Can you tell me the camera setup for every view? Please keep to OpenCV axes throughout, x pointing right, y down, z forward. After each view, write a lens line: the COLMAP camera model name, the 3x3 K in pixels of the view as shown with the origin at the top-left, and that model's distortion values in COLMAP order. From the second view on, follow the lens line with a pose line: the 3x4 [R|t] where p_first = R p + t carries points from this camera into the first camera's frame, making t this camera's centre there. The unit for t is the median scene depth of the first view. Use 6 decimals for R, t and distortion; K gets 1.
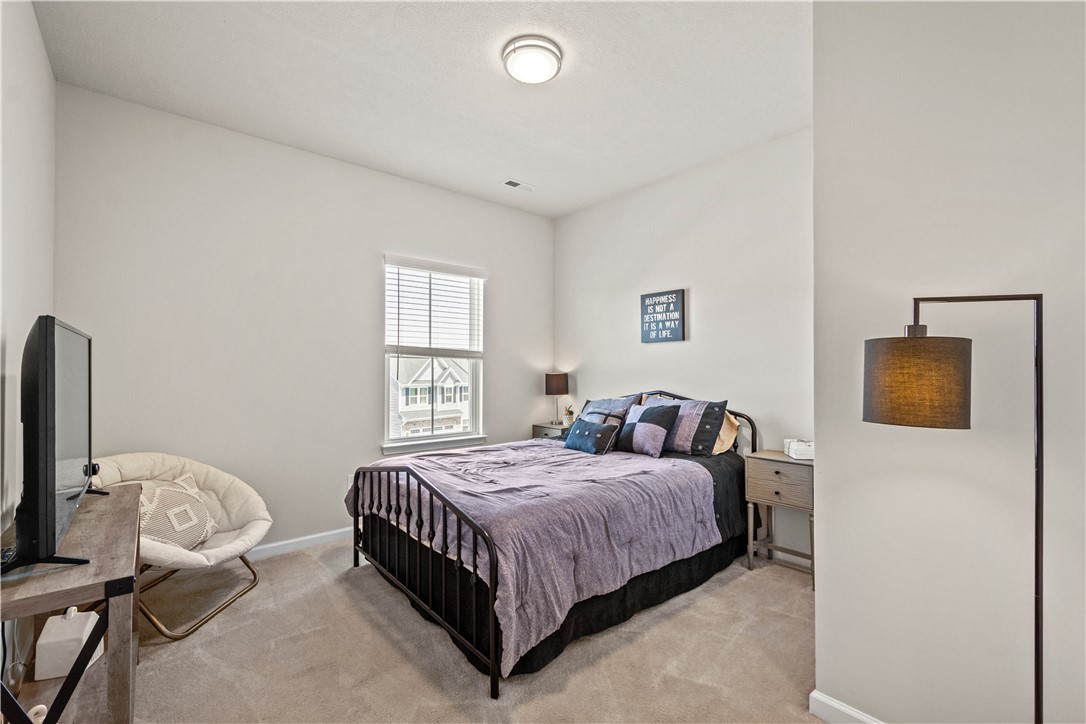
lens RADIAL K [[485.6, 0, 539.5], [0, 485.6, 366.3], [0, 0, 1]] dist [0.013184, -0.003608]
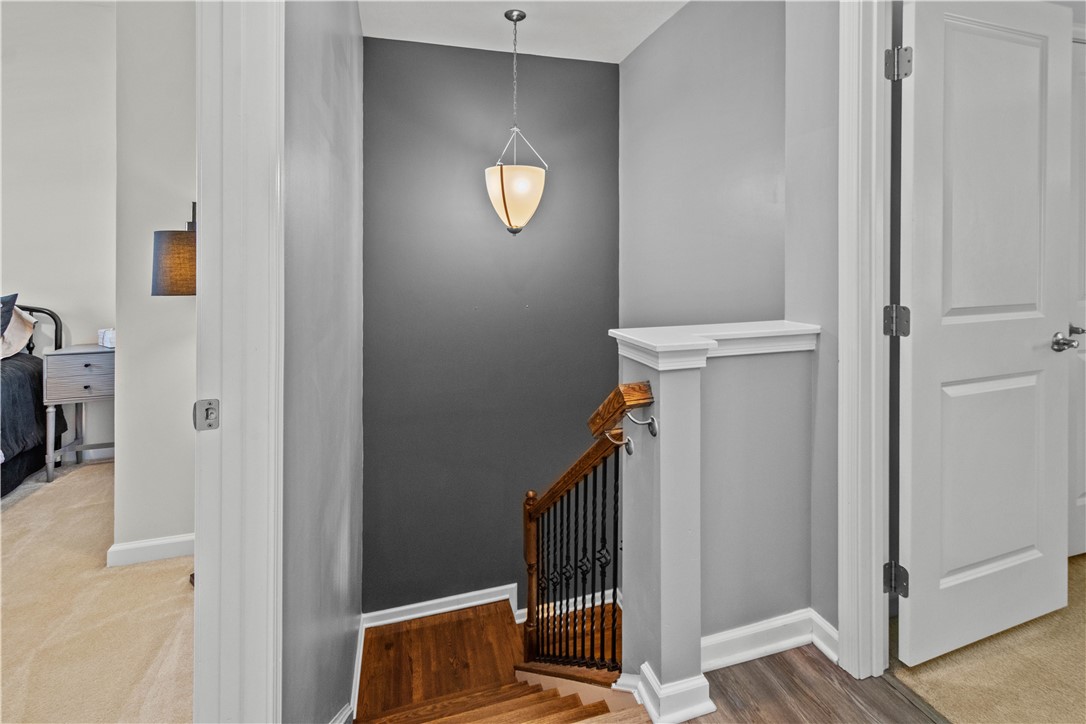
lens RADIAL K [[485.6, 0, 535.8], [0, 485.6, 257.5], [0, 0, 1]] dist [0.013184, -0.003608]
pose [[0.389895, -0.000213, 0.920859, -0.043722], [-0.005611, 0.999981, 0.002607, 0.002046], [-0.920842, -0.006183, 0.389887, -0.155664]]
